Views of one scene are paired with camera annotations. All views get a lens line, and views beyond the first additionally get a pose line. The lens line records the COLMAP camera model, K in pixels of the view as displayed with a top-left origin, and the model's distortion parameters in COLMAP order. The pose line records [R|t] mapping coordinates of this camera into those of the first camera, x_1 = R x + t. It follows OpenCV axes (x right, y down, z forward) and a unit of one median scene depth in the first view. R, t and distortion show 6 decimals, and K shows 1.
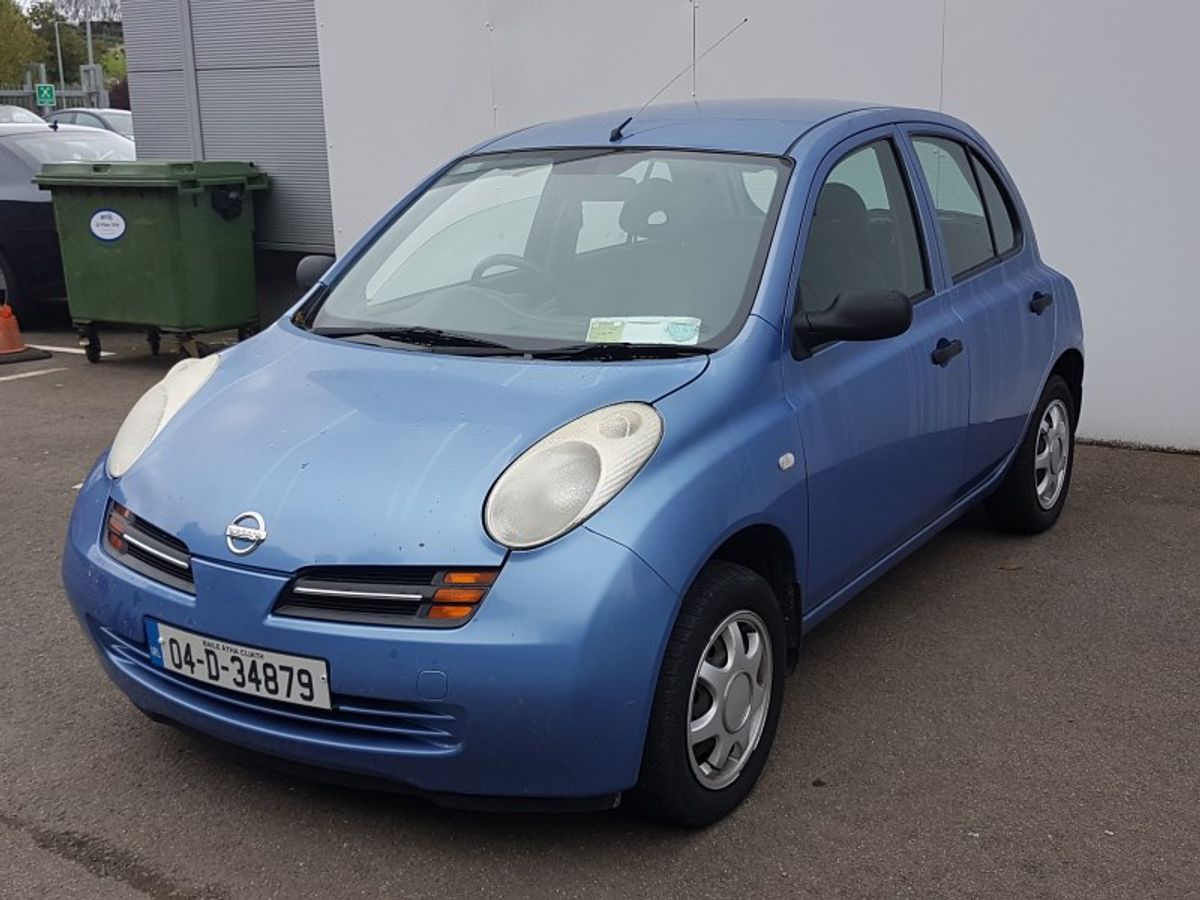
lens RADIAL K [[1378.2, 0, 600.0], [0, 1378.2, 450.0], [0, 0, 1]] dist [0.226162, -0.450666]
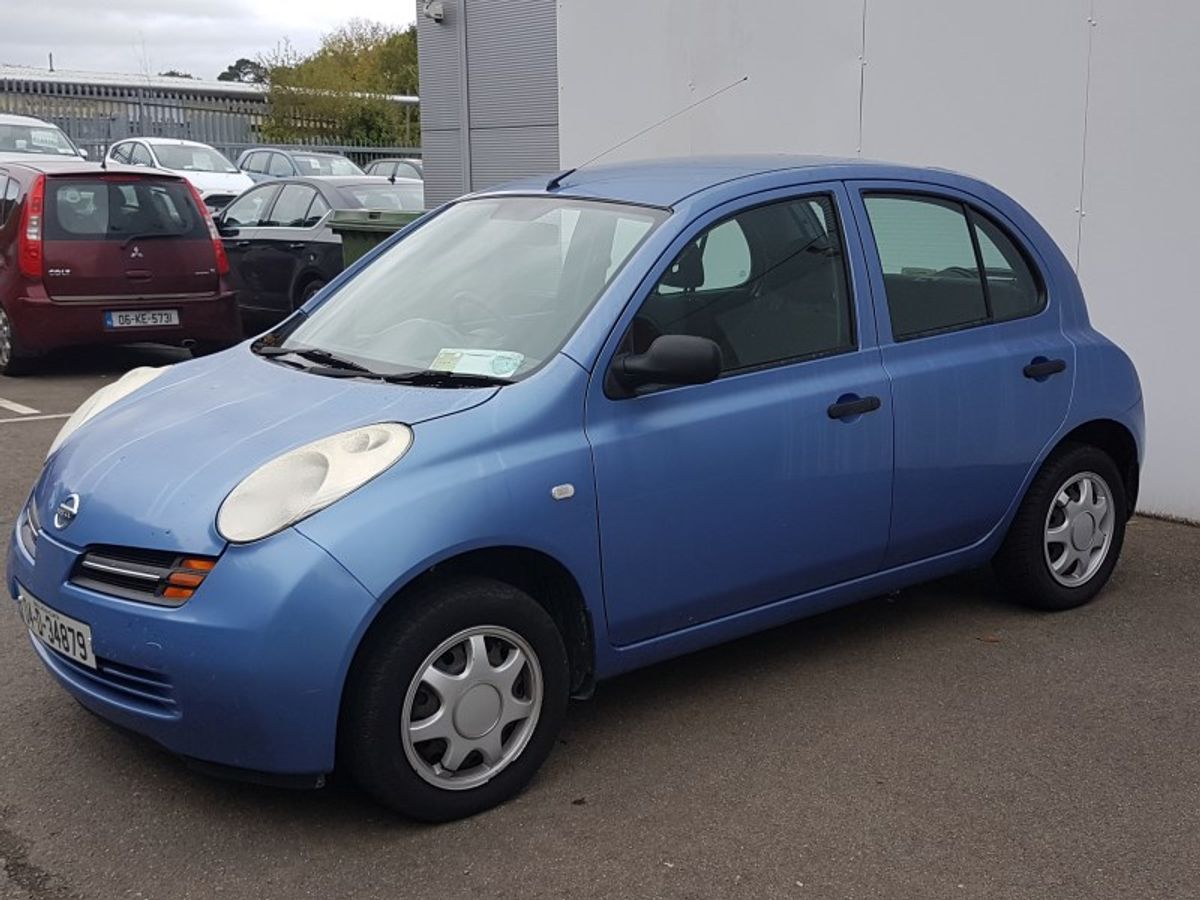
lens RADIAL K [[1358.2, 0, 597.0], [0, 1358.2, 470.7], [0, 0, 1]] dist [0.265177, -0.549327]
pose [[0.956749, 0.077137, -0.280503, 0.447371], [-0.083564, 0.996442, -0.011005, 0.001516], [0.278656, 0.033969, 0.959790, 0.008937]]
